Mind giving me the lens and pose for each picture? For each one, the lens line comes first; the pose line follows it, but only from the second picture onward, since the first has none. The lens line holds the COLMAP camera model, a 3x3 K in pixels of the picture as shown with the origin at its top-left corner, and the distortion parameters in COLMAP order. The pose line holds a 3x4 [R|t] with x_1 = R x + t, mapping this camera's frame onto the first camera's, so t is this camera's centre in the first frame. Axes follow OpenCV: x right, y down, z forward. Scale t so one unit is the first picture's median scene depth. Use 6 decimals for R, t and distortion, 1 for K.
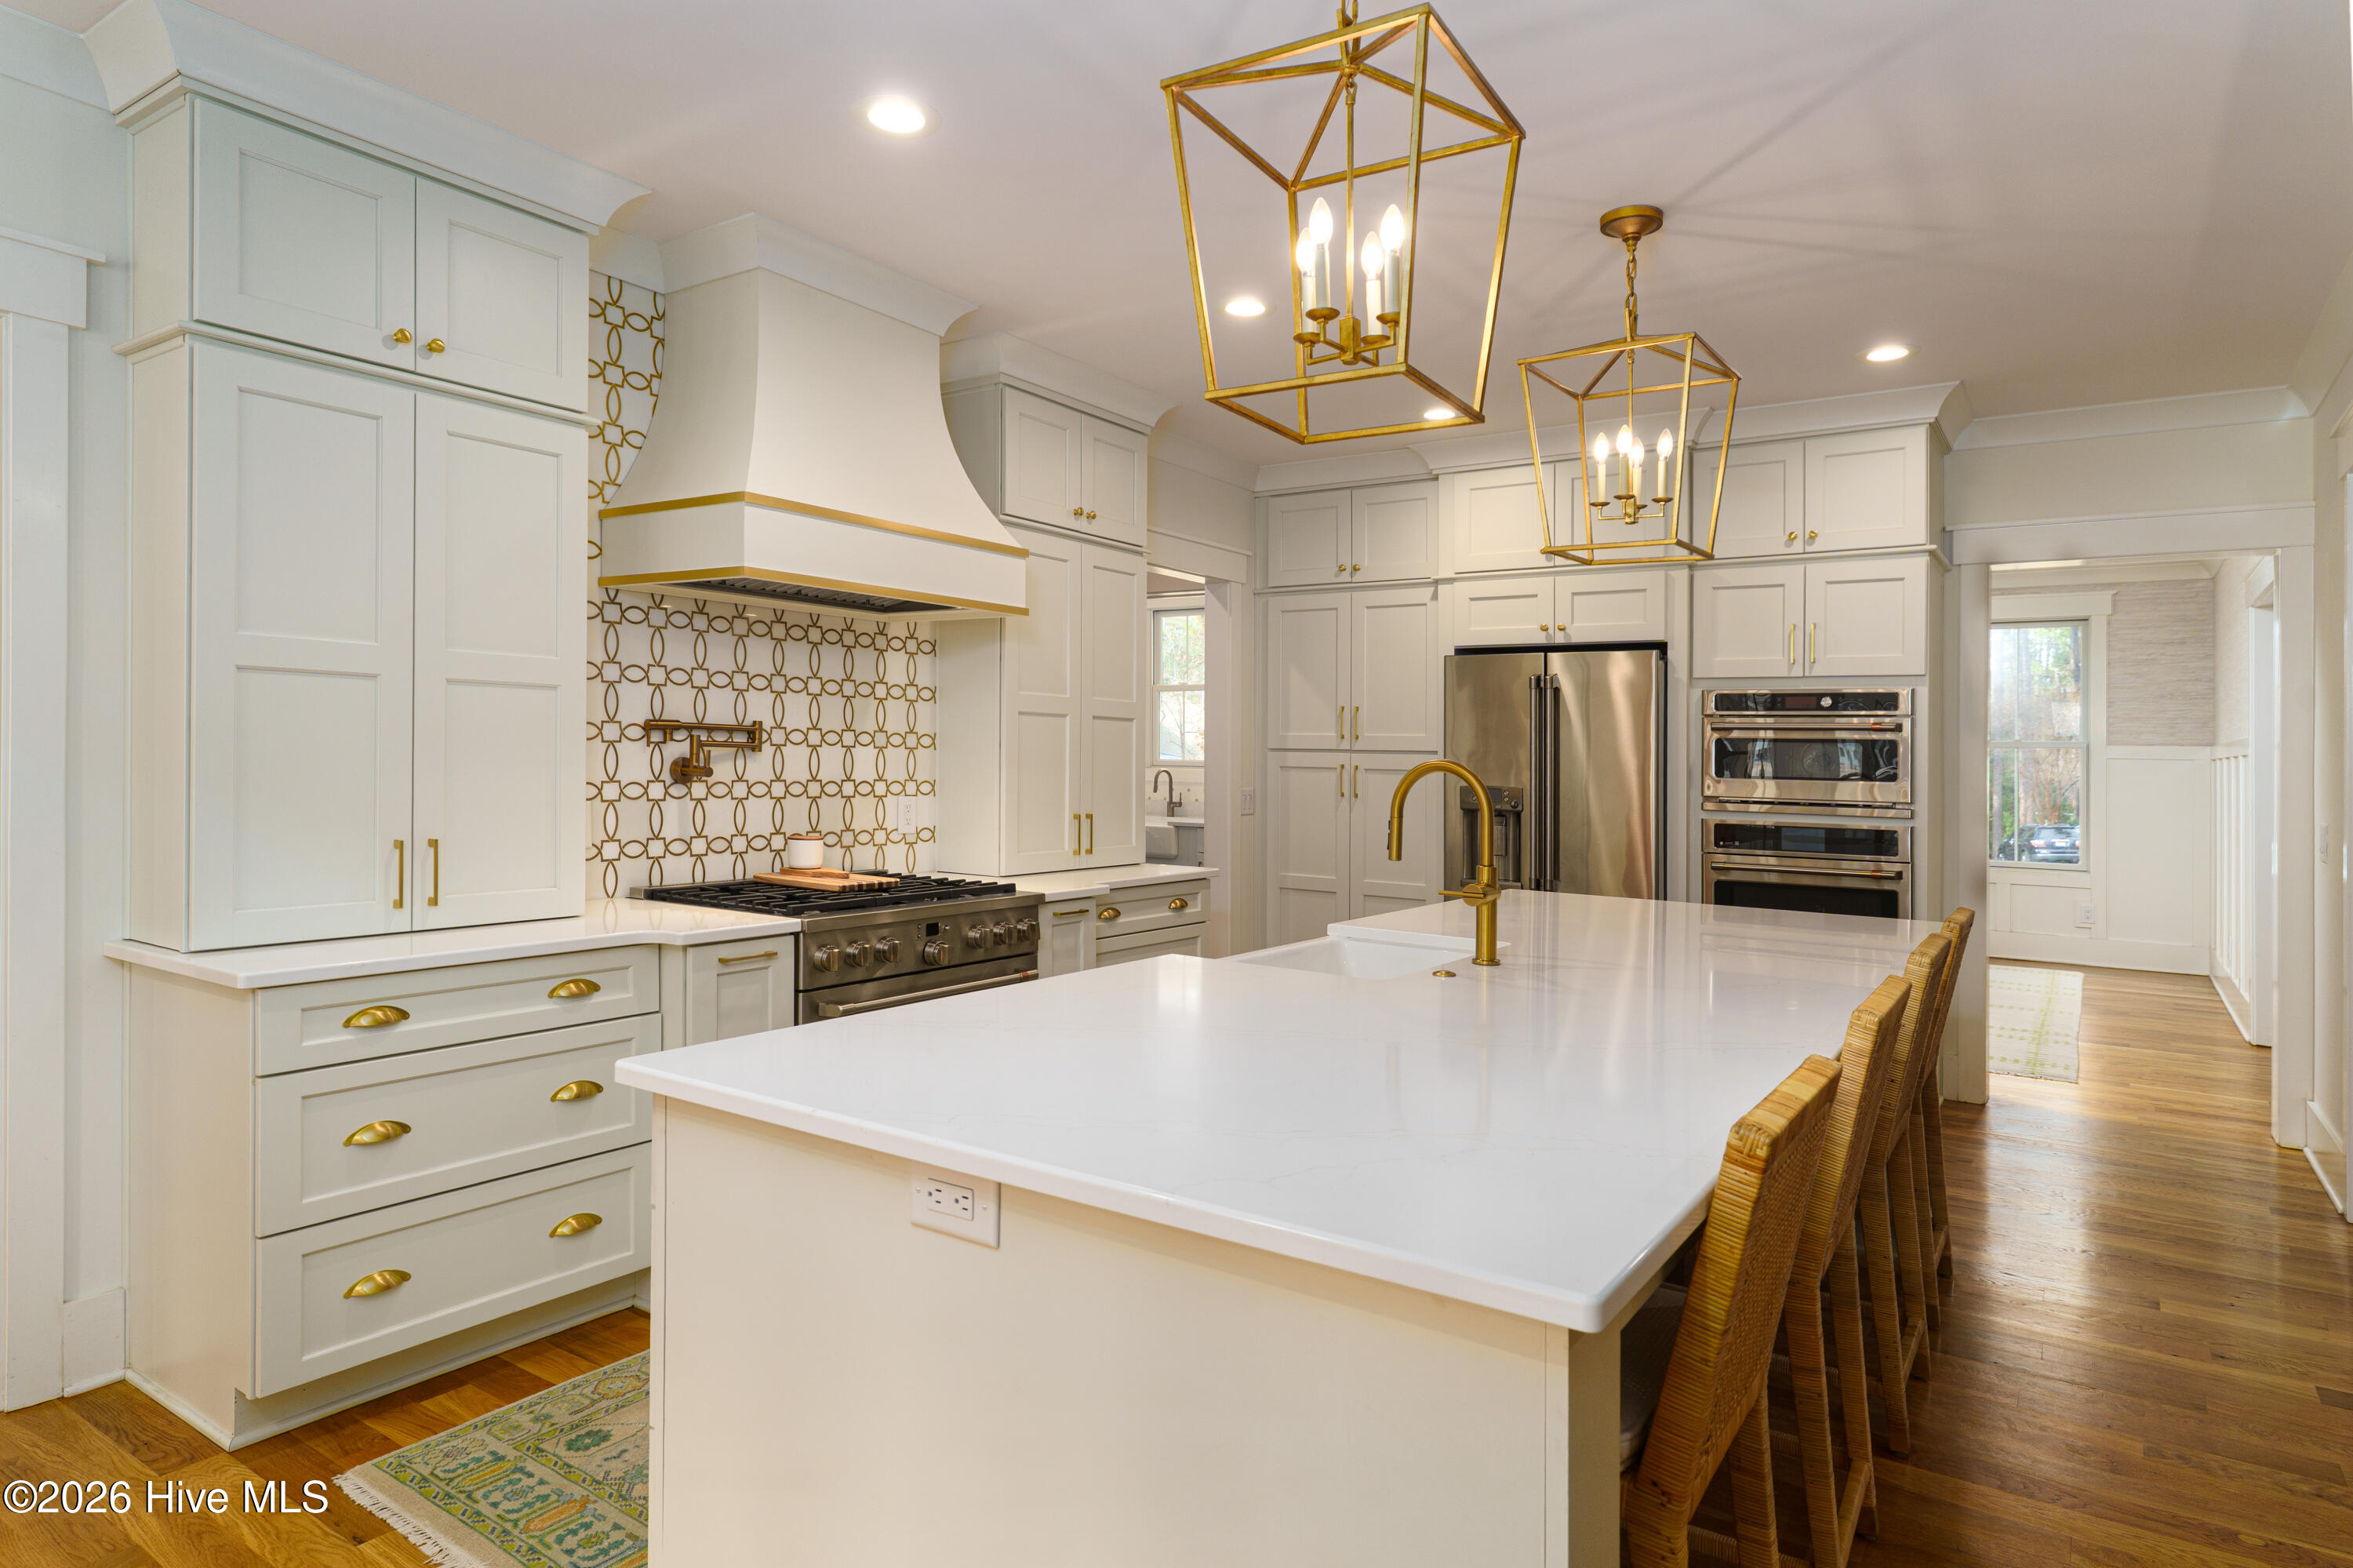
lens RADIAL K [[1332.6, 0, 1179.8], [0, 1332.6, 728.8], [0, 0, 1]] dist [-0.008431, -0.001259]
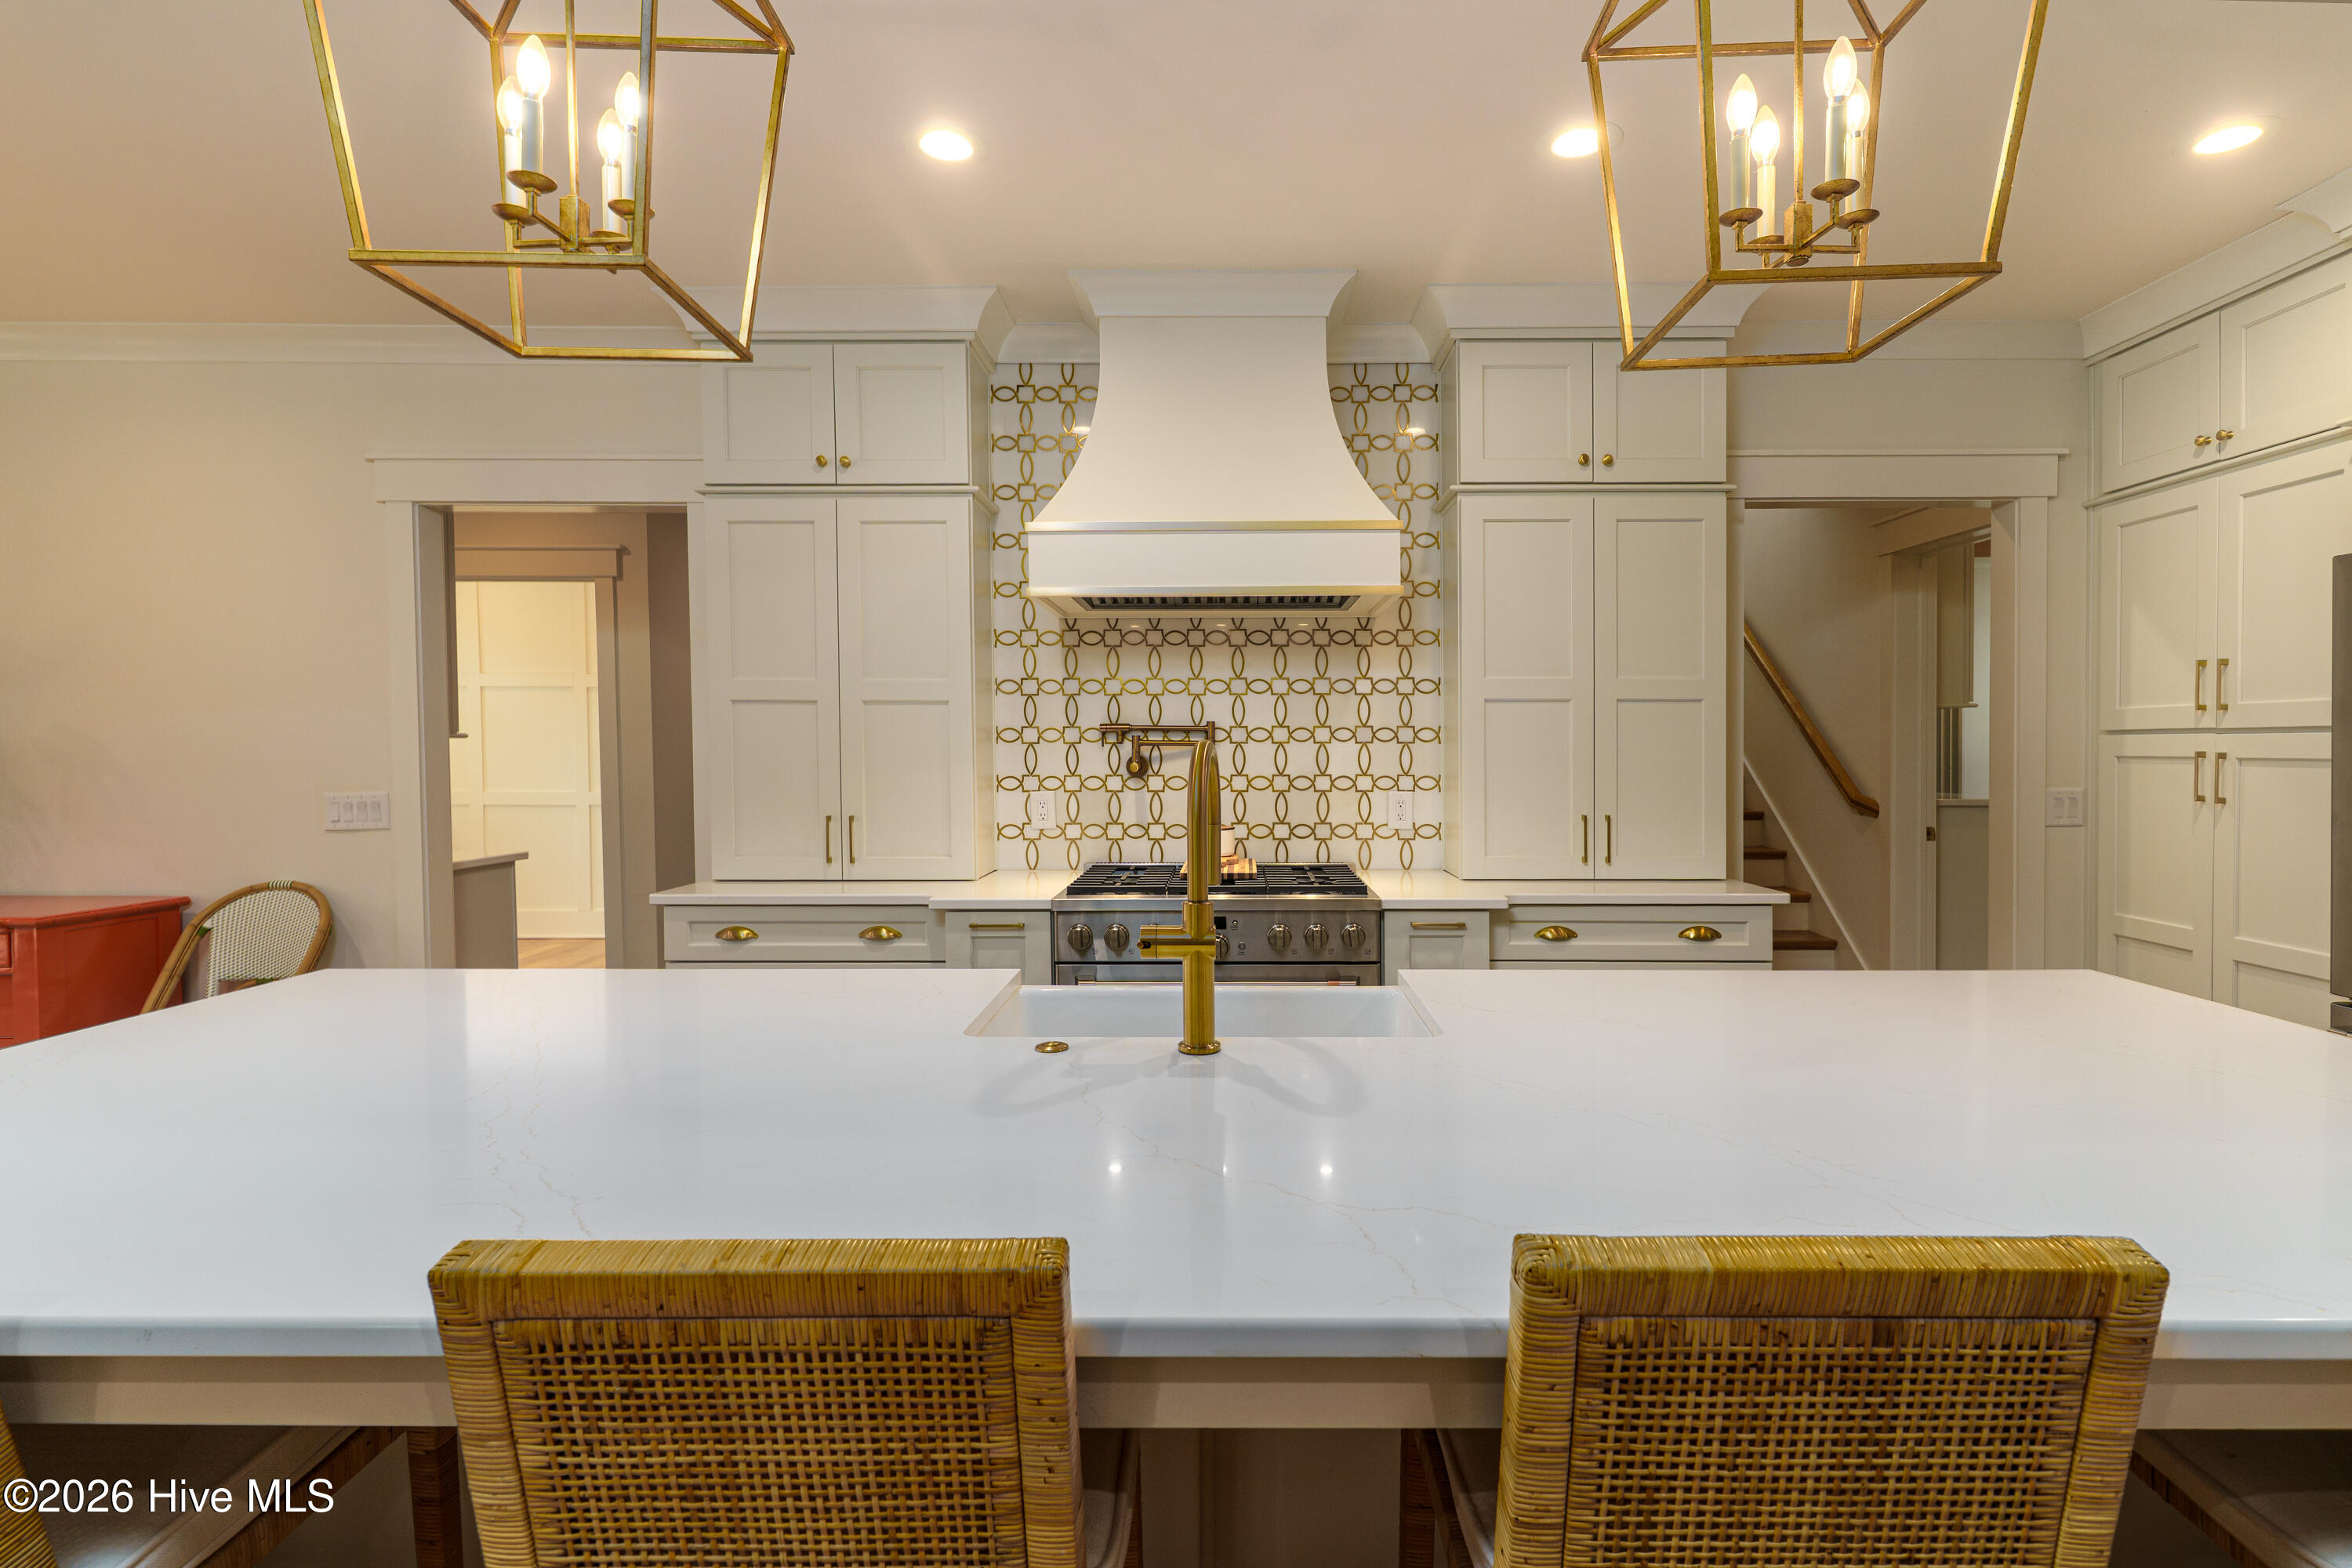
lens RADIAL K [[1135.9, 0, 1192.8], [0, 1135.9, 773.1], [0, 0, 1]] dist [-0.000412, -0.000651]
pose [[0.559734, -0.001846, -0.828670, 0.452474], [0.029940, 0.999390, 0.017997, 0.019433], [0.828131, -0.034884, 0.559448, 0.450032]]
